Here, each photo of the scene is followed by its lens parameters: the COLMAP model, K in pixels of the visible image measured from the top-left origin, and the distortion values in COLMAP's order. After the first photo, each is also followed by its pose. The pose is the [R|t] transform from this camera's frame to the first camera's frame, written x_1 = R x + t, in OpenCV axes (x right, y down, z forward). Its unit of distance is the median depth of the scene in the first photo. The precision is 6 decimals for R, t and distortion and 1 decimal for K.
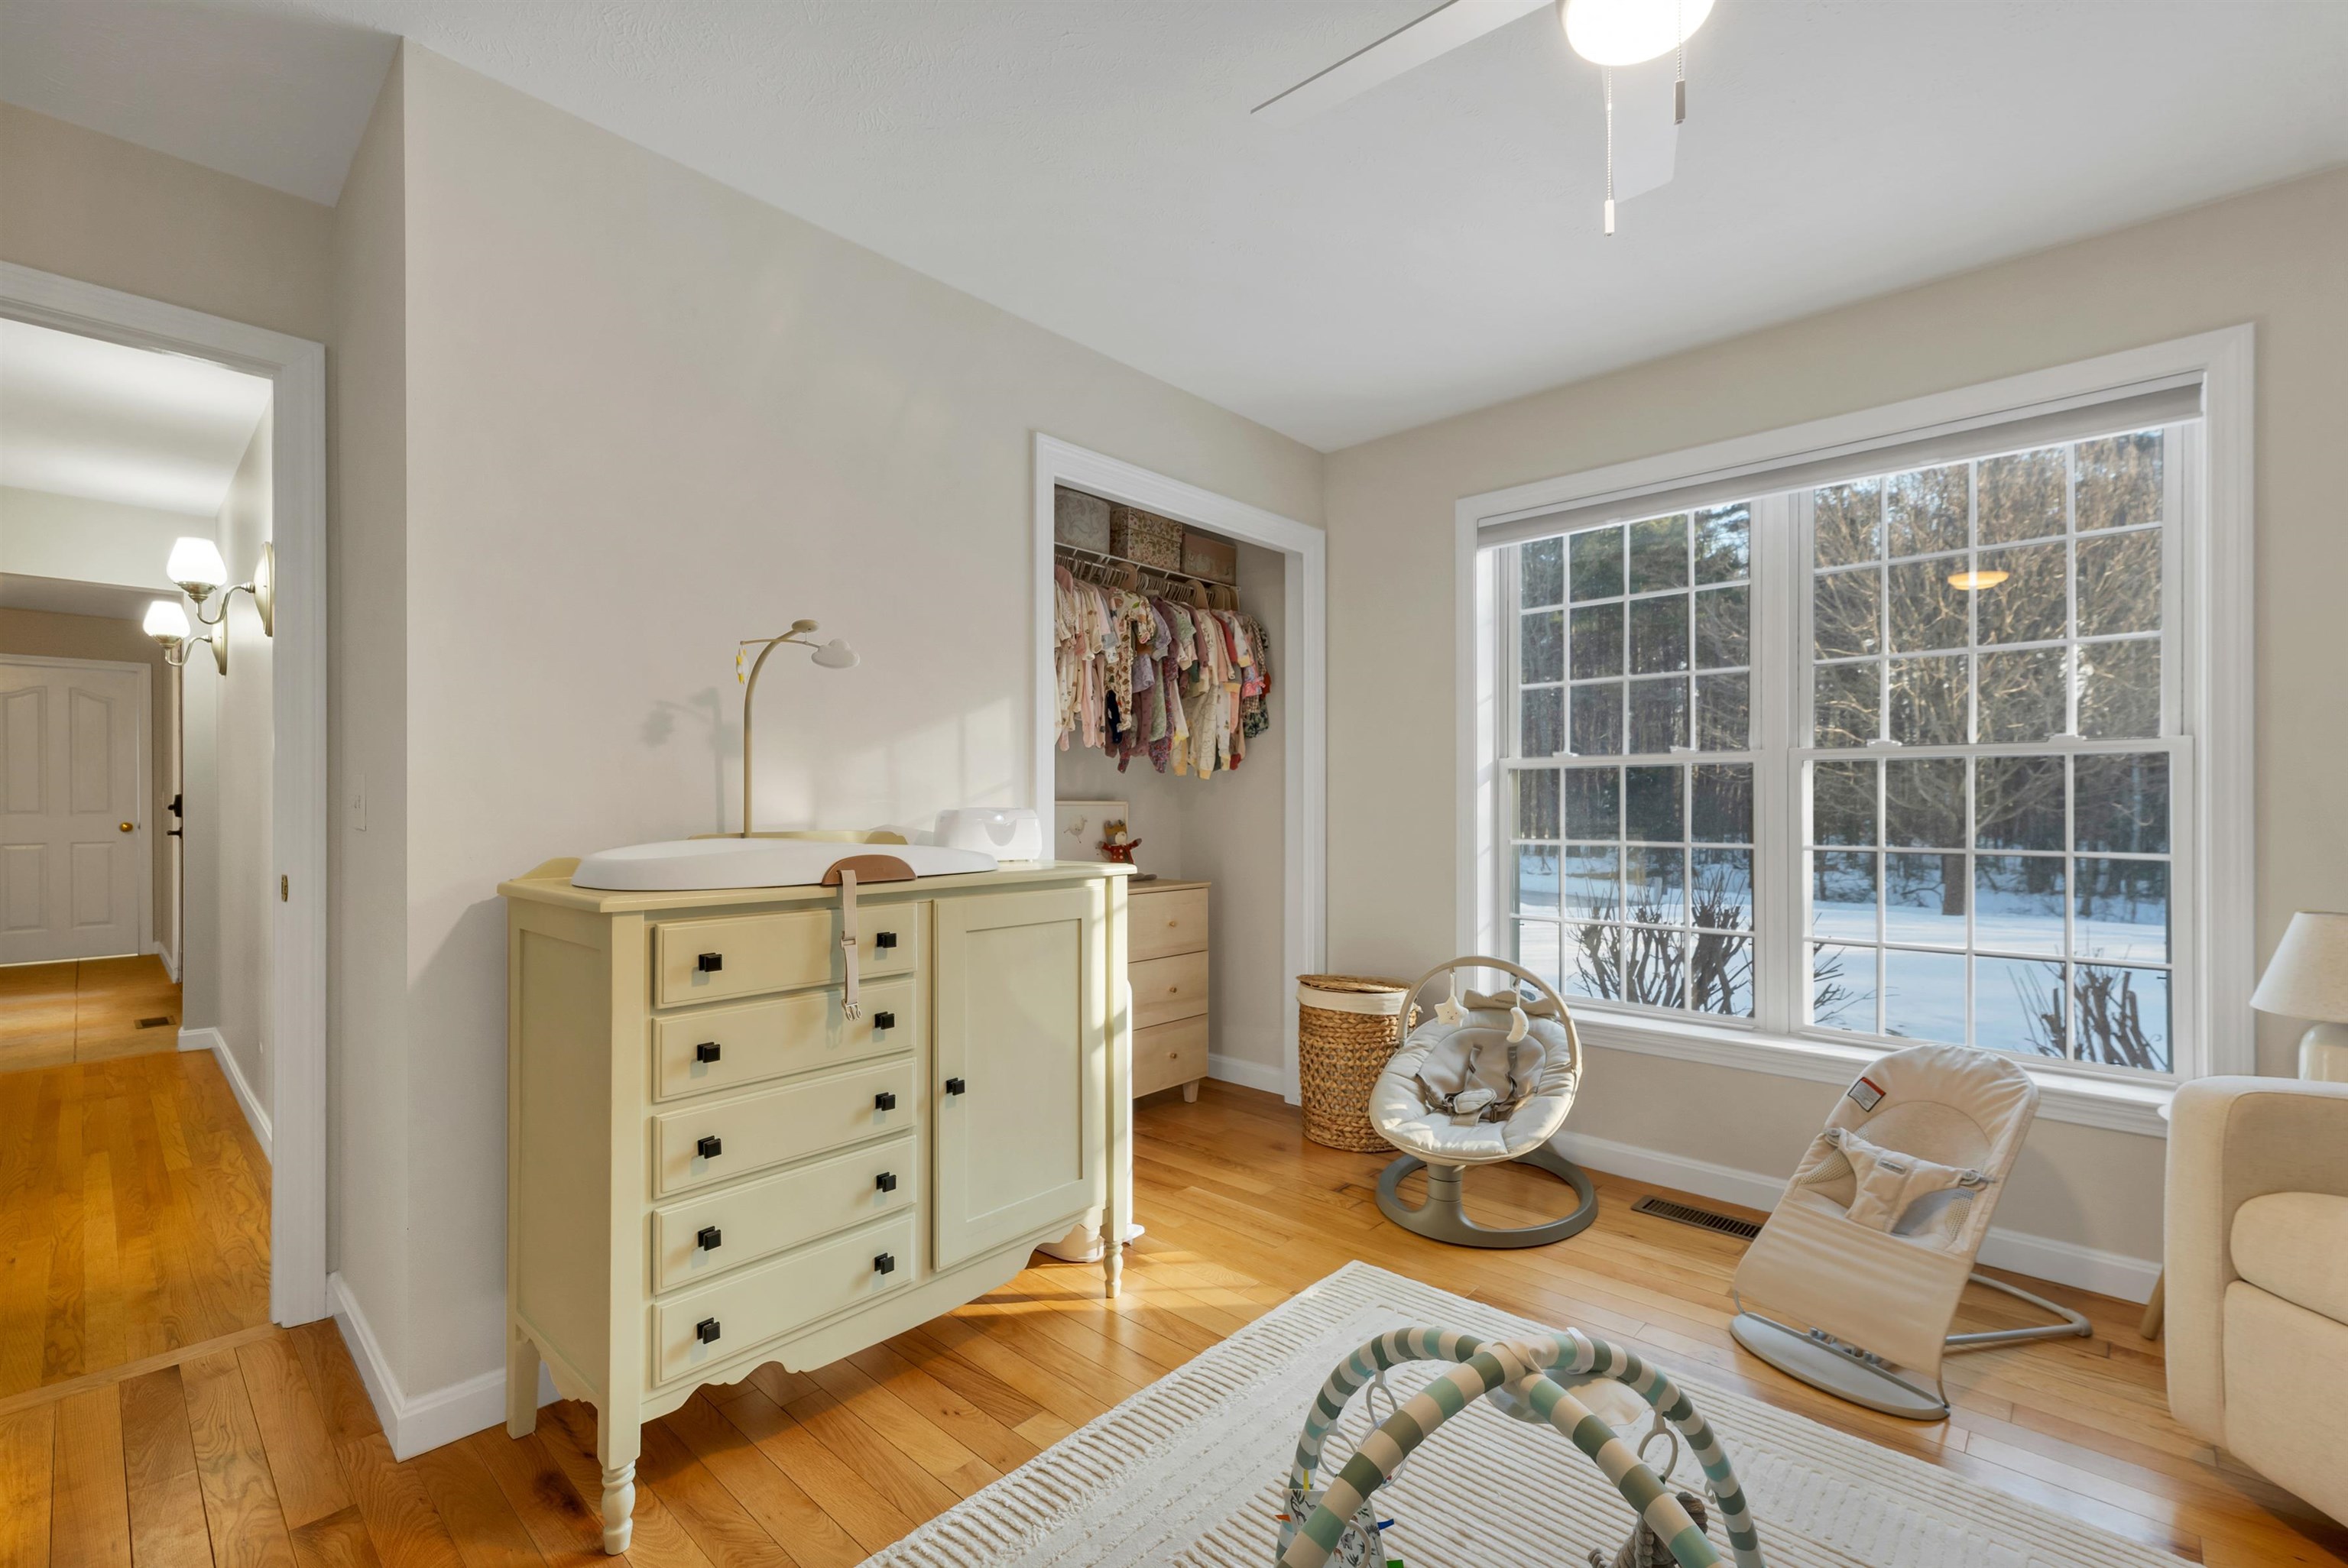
lens RADIAL K [[1012.7, 0, 1174.0], [0, 1012.7, 784.0], [0, 0, 1]] dist [0.000516, 0.000130]
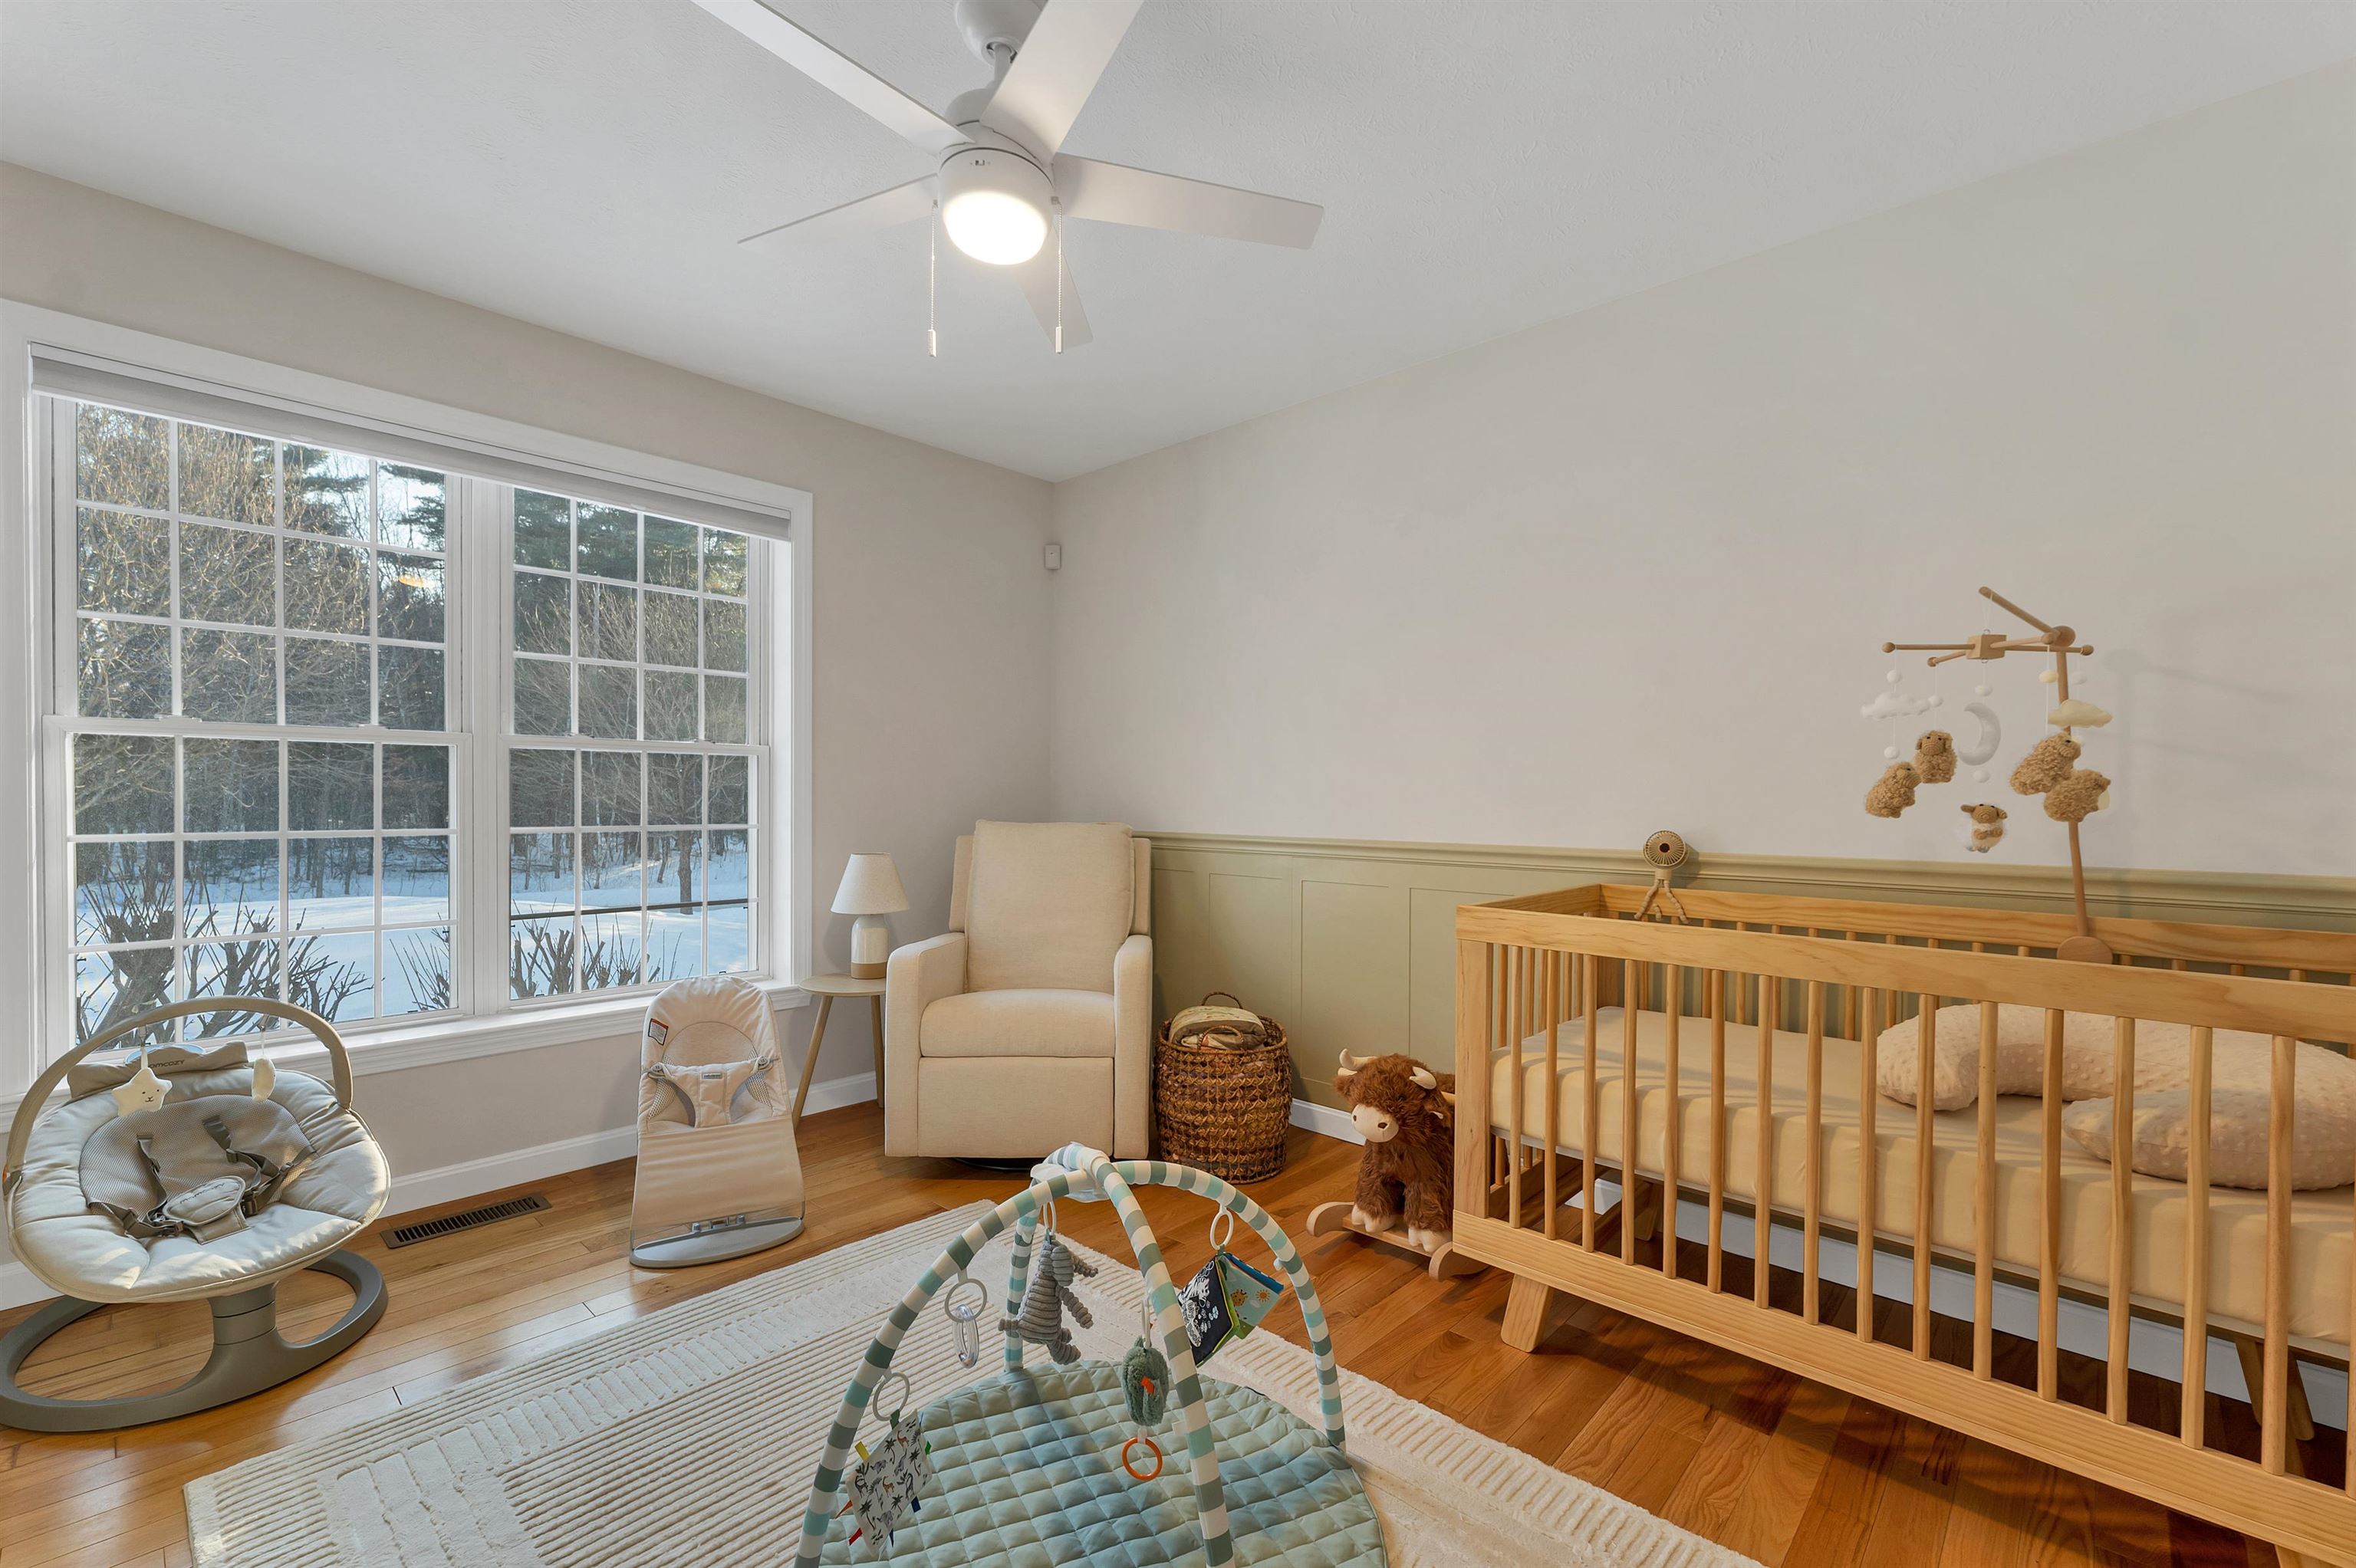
lens RADIAL K [[984.7, 0, 1178.0], [0, 984.7, 784.0], [0, 0, 1]] dist [-0.000301, -0.000147]
pose [[0.000408, 0.012552, 0.999921, -0.419614], [-0.026448, 0.999572, -0.012537, 0.010479], [-0.999650, -0.026441, 0.000740, 0.341826]]
